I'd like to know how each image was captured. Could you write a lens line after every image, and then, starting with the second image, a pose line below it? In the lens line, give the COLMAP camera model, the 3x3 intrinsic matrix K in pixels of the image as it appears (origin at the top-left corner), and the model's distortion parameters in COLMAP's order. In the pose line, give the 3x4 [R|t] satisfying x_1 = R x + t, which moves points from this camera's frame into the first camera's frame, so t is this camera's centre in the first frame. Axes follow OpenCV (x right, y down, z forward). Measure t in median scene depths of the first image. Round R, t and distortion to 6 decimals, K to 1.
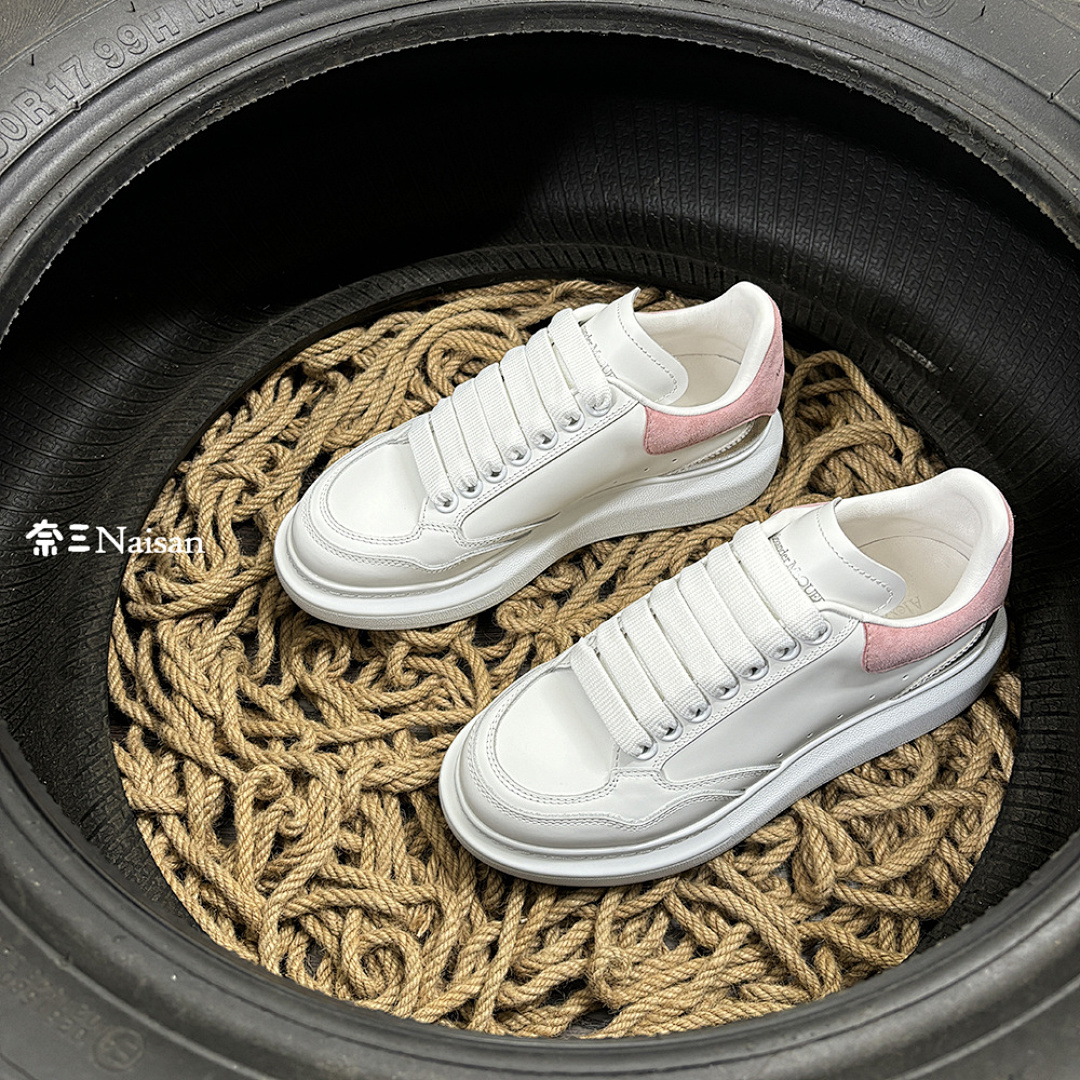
lens RADIAL K [[1096.3, 0, 540.0], [0, 1096.3, 540.0], [0, 0, 1]] dist [0.093188, -0.293195]
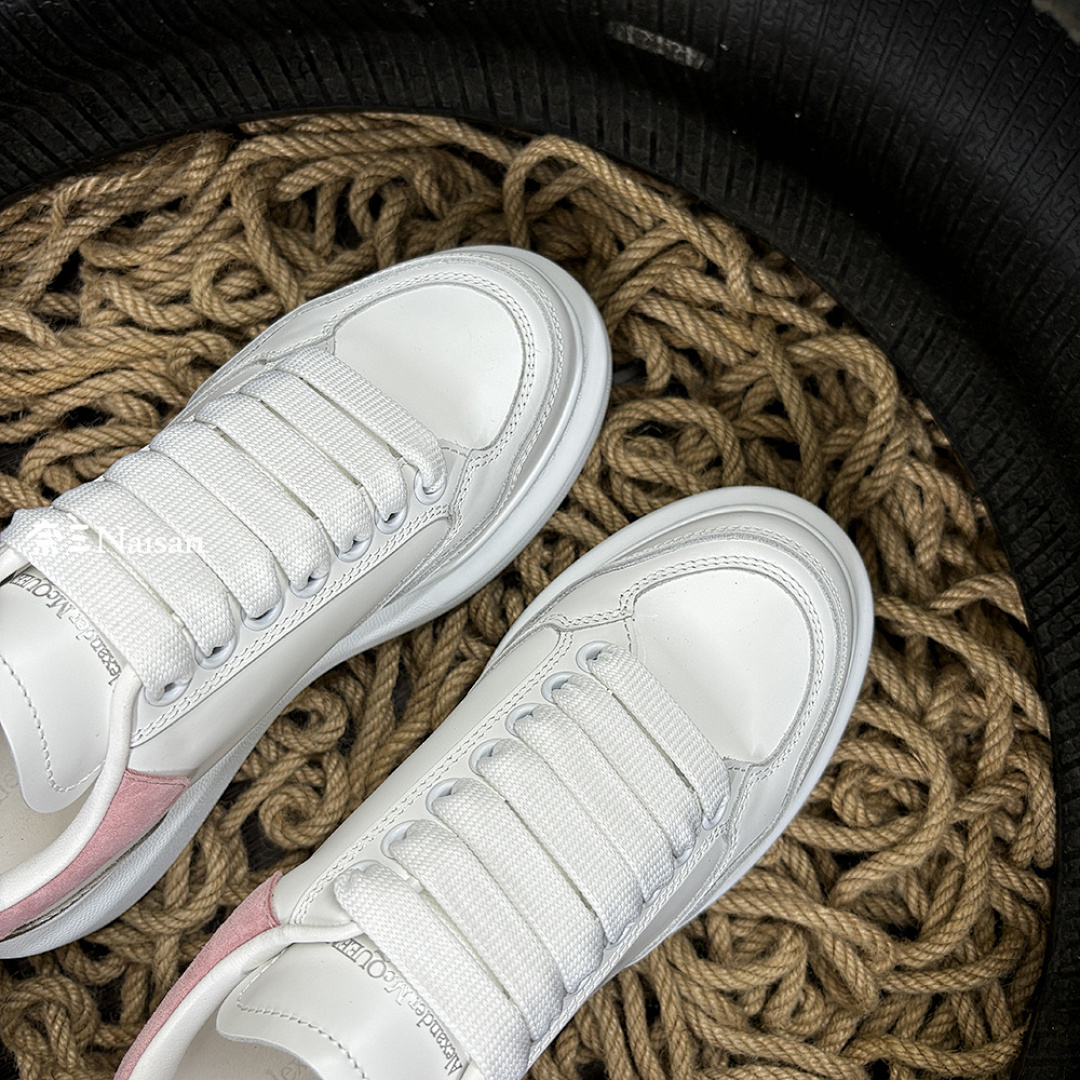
lens RADIAL K [[1138.4, 0, 552.7], [0, 1138.4, 543.4], [0, 0, 1]] dist [0.008862, 0.000947]
pose [[0.884382, -0.462727, 0.061247, 0.160759], [0.395455, 0.812502, 0.428317, -0.310560], [-0.247958, -0.354576, 0.901550, 0.467821]]
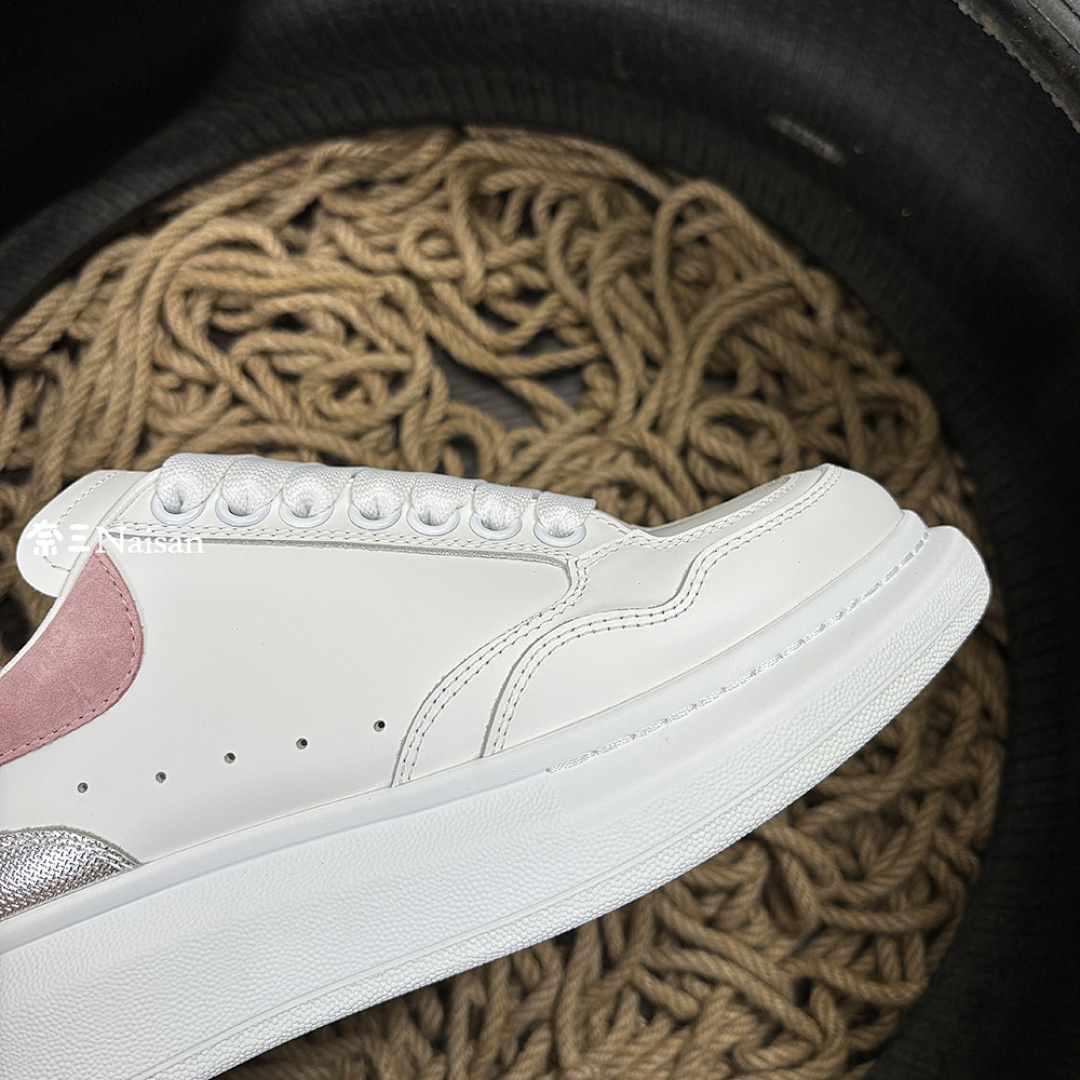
lens RADIAL K [[1096.3, 0, 540.0], [0, 1096.3, 540.0], [0, 0, 1]] dist [0.093188, -0.293195]
pose [[0.969744, -0.243035, 0.023036, 0.105111], [0.223139, 0.920705, 0.320175, -0.256970], [-0.099023, -0.305348, 0.947078, 0.297827]]
